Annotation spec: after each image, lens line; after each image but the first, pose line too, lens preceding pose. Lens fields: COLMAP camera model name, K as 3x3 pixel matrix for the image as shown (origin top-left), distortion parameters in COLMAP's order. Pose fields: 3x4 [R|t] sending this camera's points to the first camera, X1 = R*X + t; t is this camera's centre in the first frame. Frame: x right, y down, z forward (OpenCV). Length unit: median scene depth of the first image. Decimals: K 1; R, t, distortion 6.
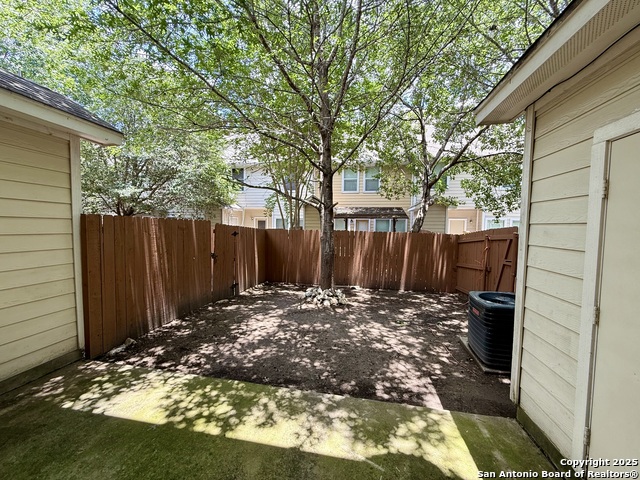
lens RADIAL K [[256.6, 0, 319.2], [0, 256.6, 241.1], [0, 0, 1]] dist [0.000588, 0.000247]
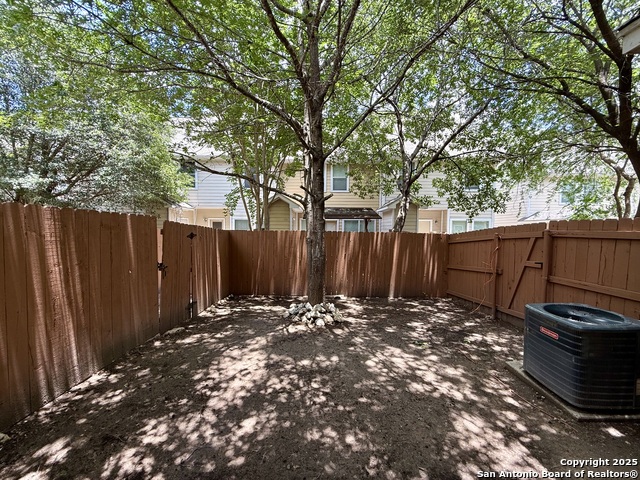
lens RADIAL K [[256.6, 0, 320.7], [0, 256.6, 240.1], [0, 0, 1]] dist [0.000588, 0.000247]
pose [[0.983528, -0.013992, 0.180214, -0.104848], [0.016710, 0.999768, -0.013572, 0.000804], [-0.179982, 0.016360, 0.983534, 0.221546]]
